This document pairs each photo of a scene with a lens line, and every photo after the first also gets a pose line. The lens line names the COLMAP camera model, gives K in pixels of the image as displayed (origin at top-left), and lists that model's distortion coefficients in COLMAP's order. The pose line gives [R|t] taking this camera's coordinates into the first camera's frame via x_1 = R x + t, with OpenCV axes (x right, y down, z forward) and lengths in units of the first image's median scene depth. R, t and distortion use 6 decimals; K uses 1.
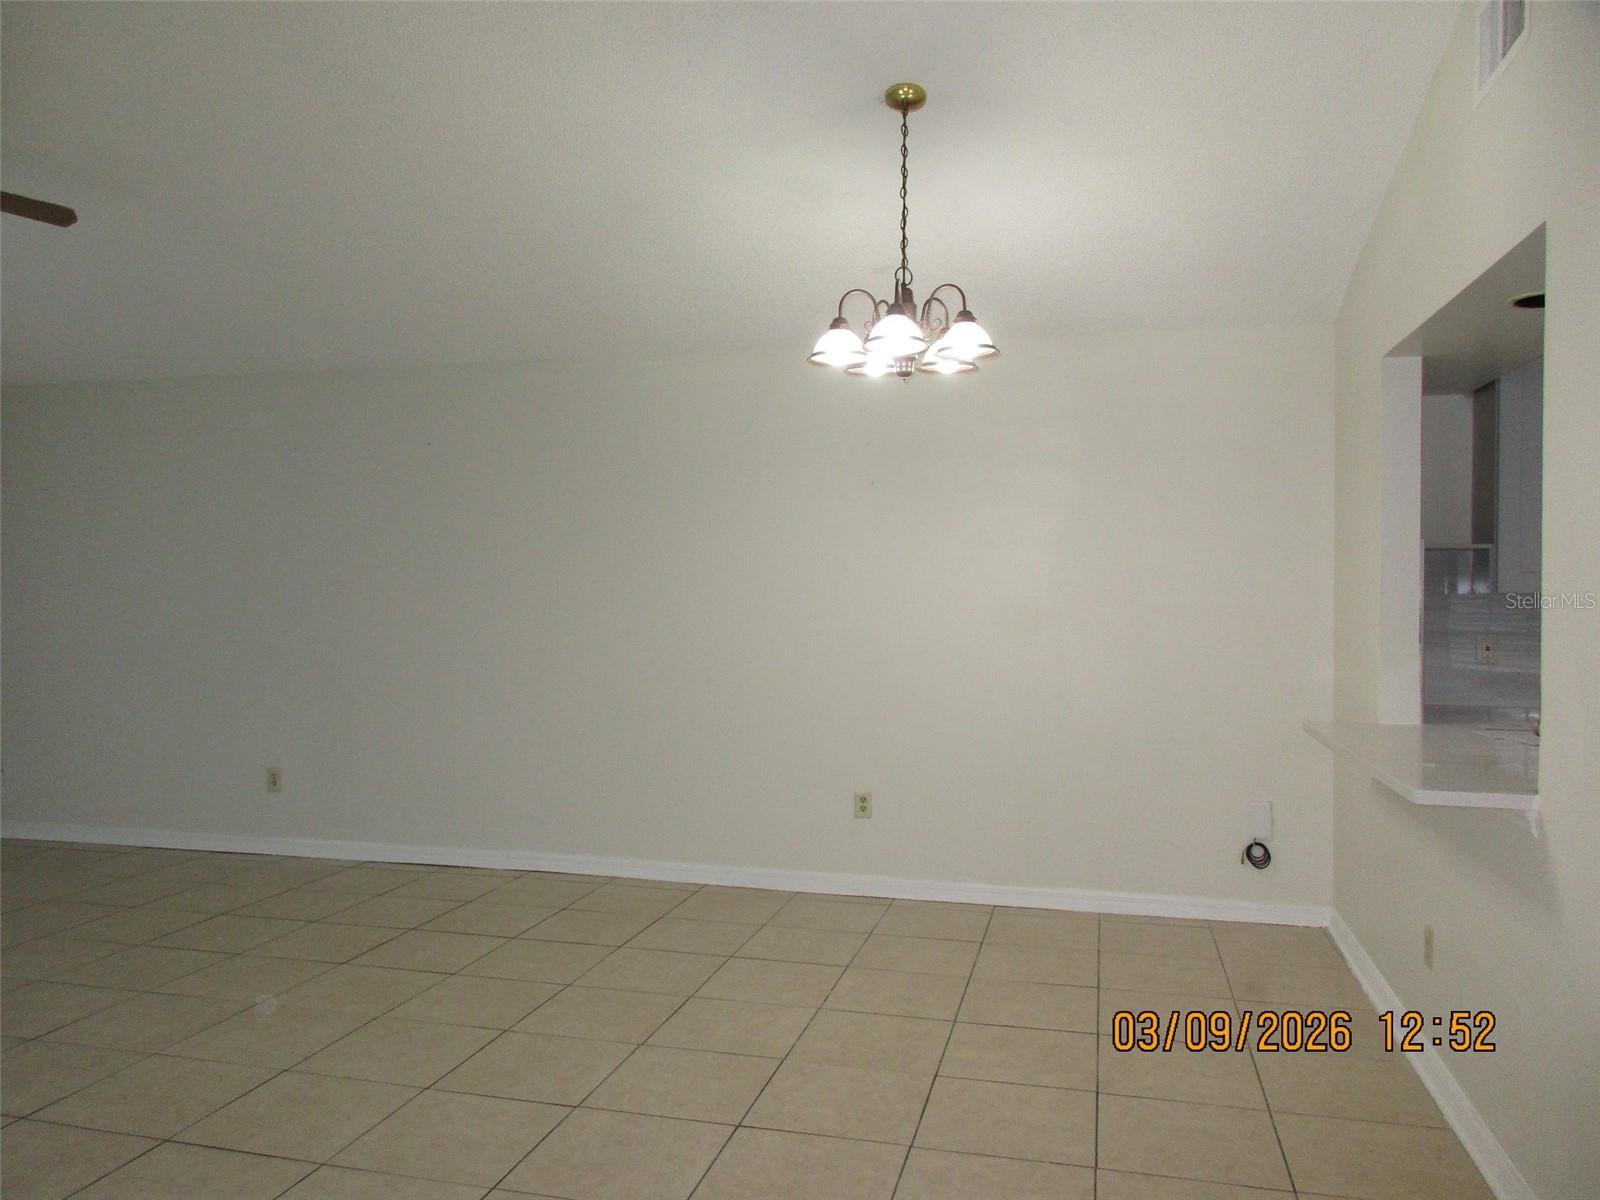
lens RADIAL K [[1196.8, 0, 801.8], [0, 1196.8, 598.8], [0, 0, 1]] dist [0.000443, 0.004776]
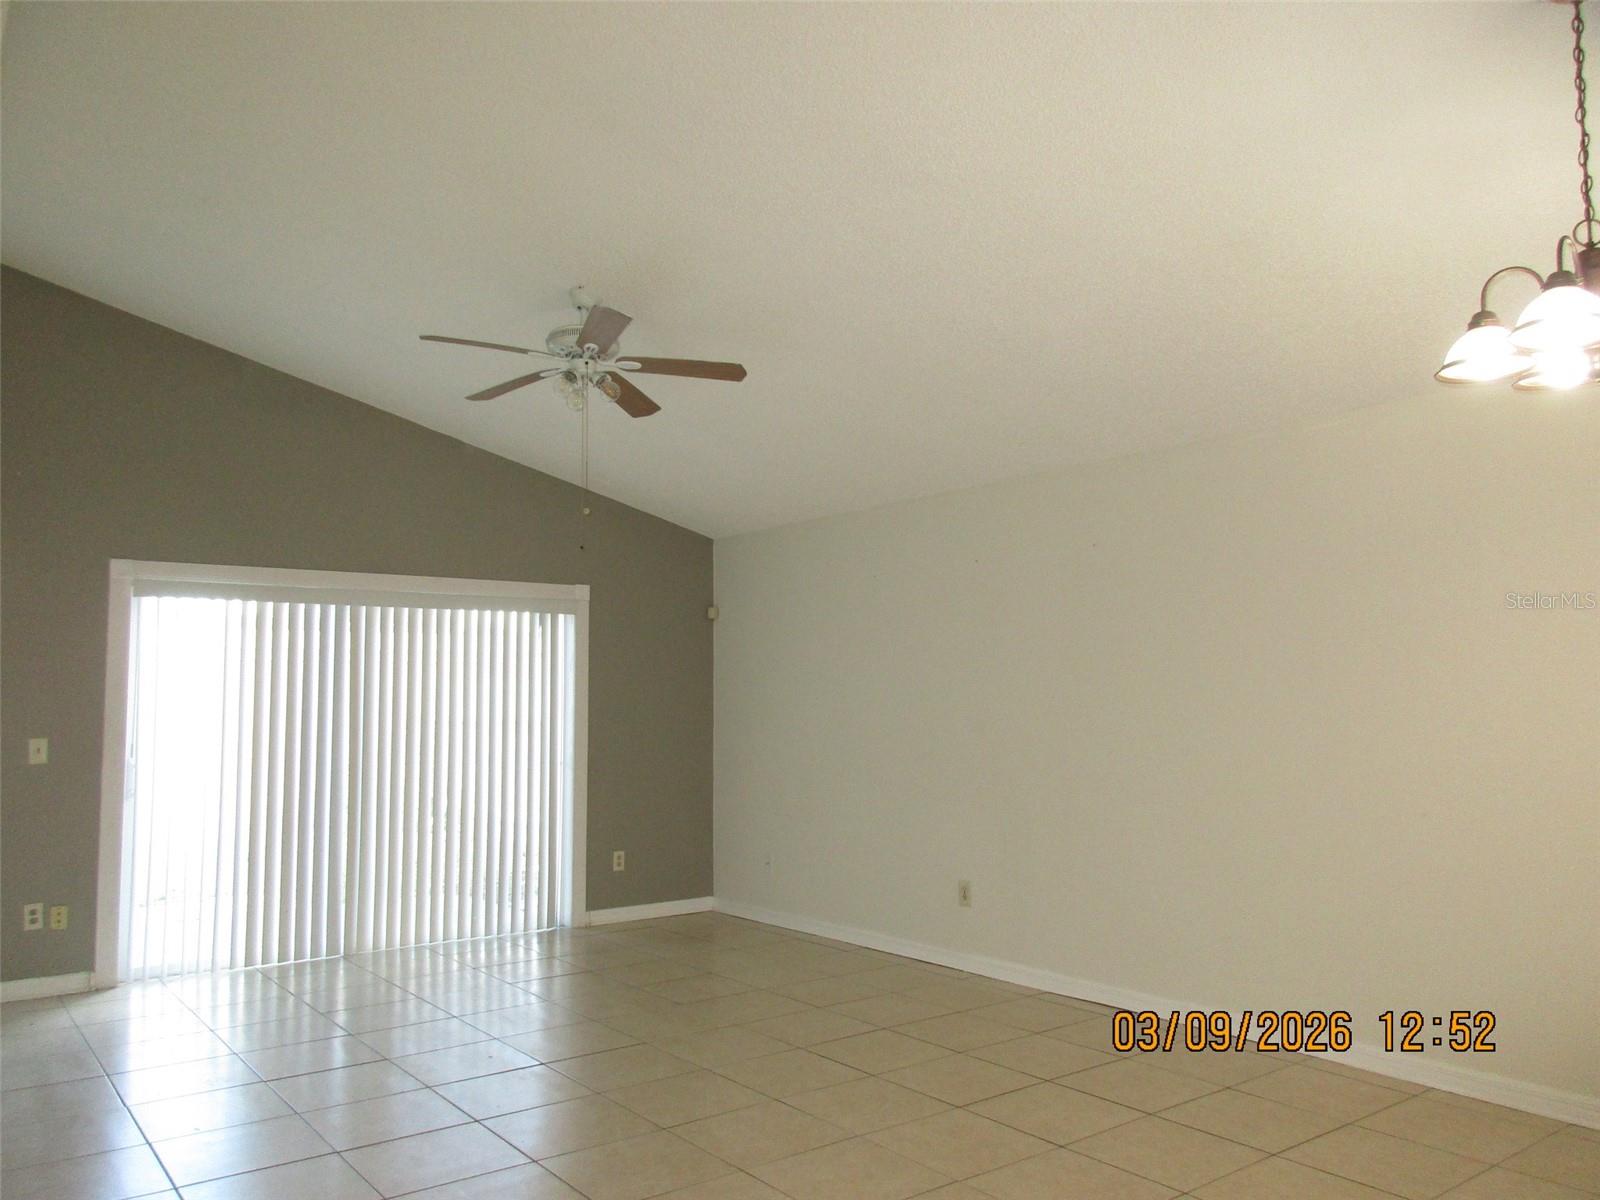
lens RADIAL K [[1196.8, 0, 799.8], [0, 1196.8, 601.2], [0, 0, 1]] dist [0.000443, 0.004776]
pose [[0.793468, -0.058193, -0.605823, 0.129196], [0.002872, 0.995765, -0.091888, -0.001049], [0.608605, 0.071170, 0.790275, 0.207584]]
